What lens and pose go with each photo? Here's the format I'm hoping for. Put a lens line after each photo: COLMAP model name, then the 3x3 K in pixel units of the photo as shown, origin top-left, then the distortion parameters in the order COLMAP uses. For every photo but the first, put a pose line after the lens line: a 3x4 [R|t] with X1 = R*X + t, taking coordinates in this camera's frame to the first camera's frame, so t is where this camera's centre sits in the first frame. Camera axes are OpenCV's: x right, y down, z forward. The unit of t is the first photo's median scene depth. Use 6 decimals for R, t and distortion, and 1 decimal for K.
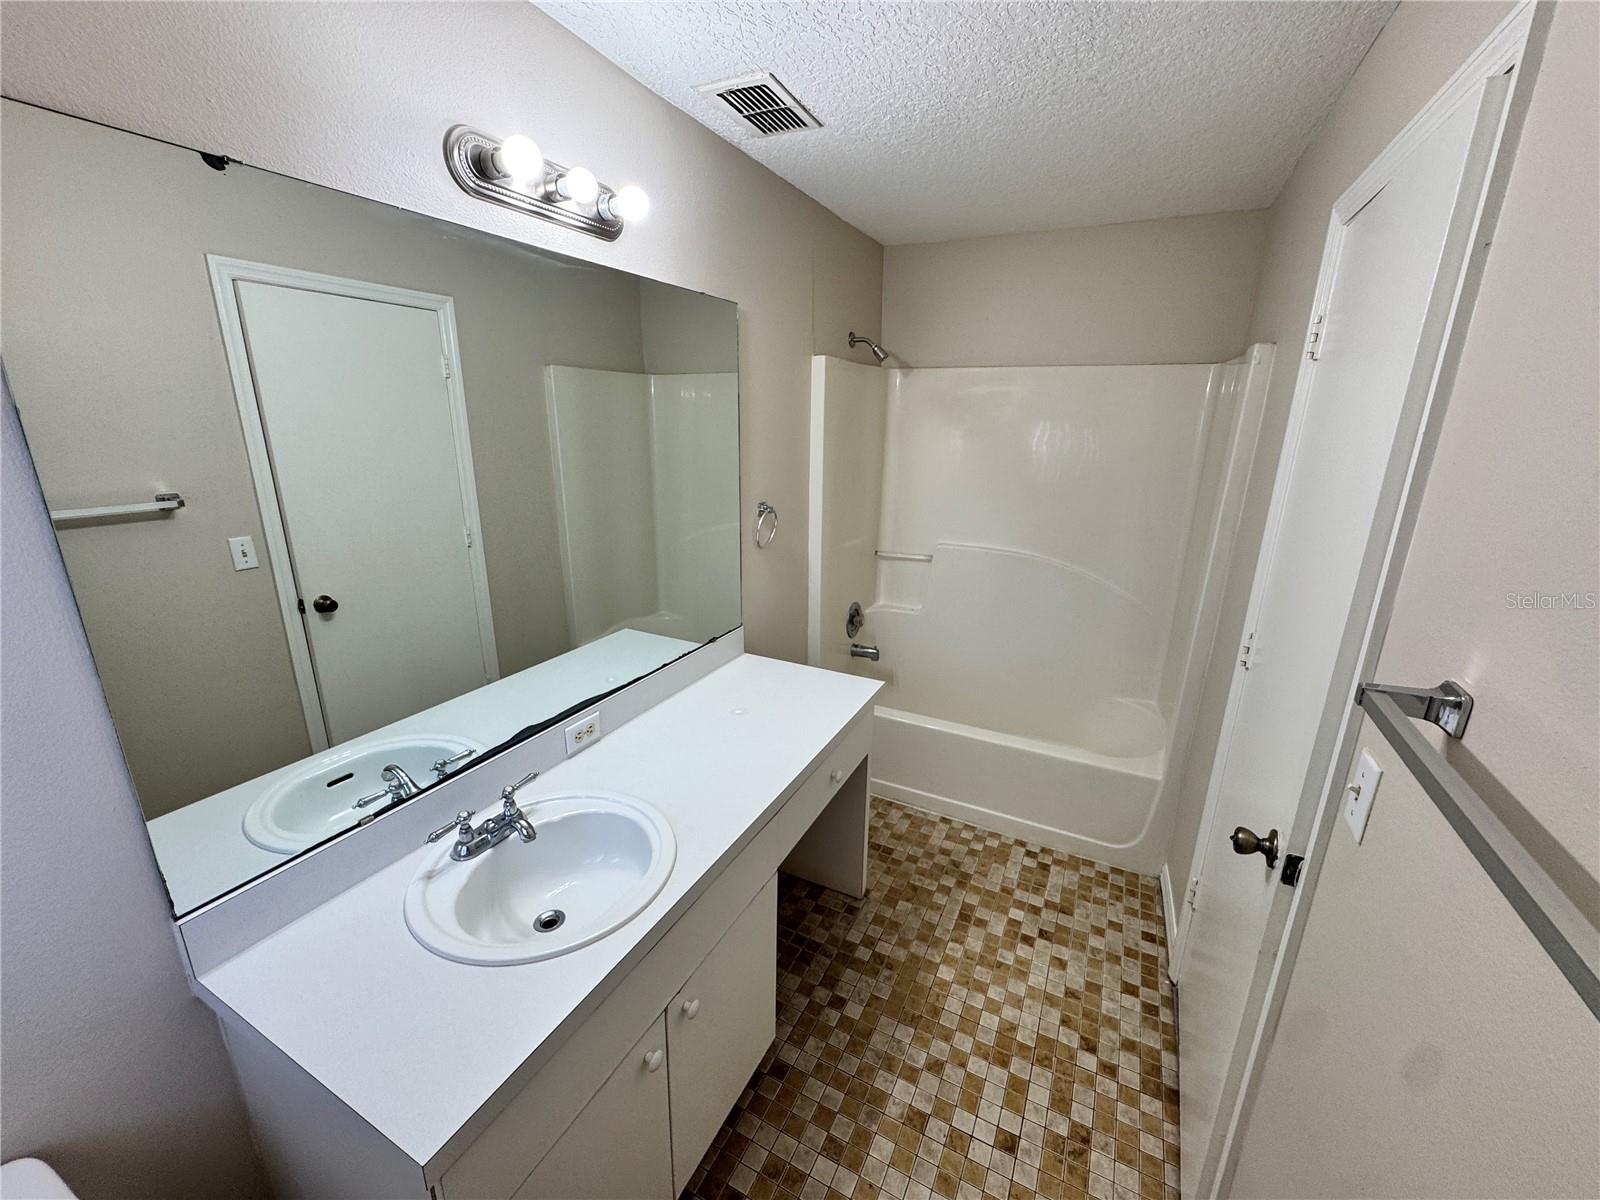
lens RADIAL K [[644.5, 0, 800.0], [0, 644.5, 600.0], [0, 0, 1]] dist [-0.000039, -0.000050]
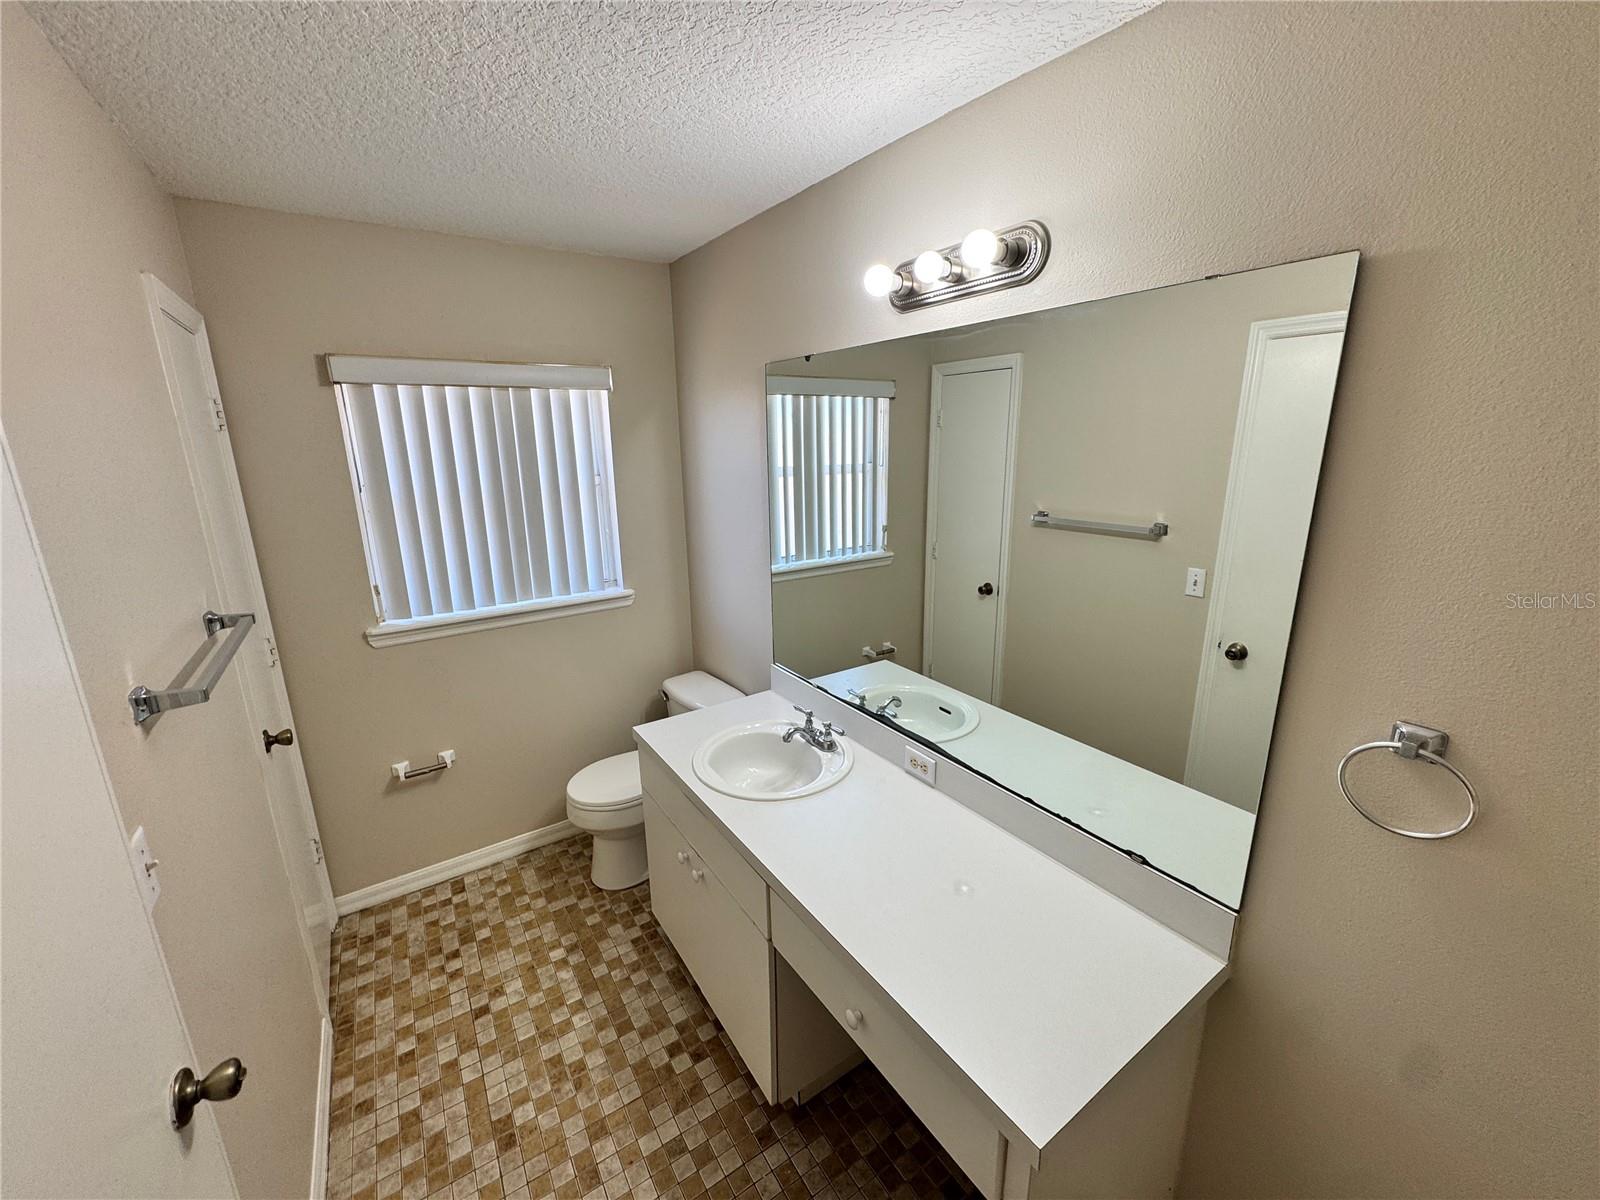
lens RADIAL K [[636.1, 0, 800.0], [0, 636.1, 600.0], [0, 0, 1]] dist [-0.000669, -0.000088]
pose [[-0.486454, 0.209624, -0.848186, 0.633999], [-0.240470, 0.901175, 0.360635, -0.394886], [0.839962, 0.379396, -0.387972, 1.186326]]
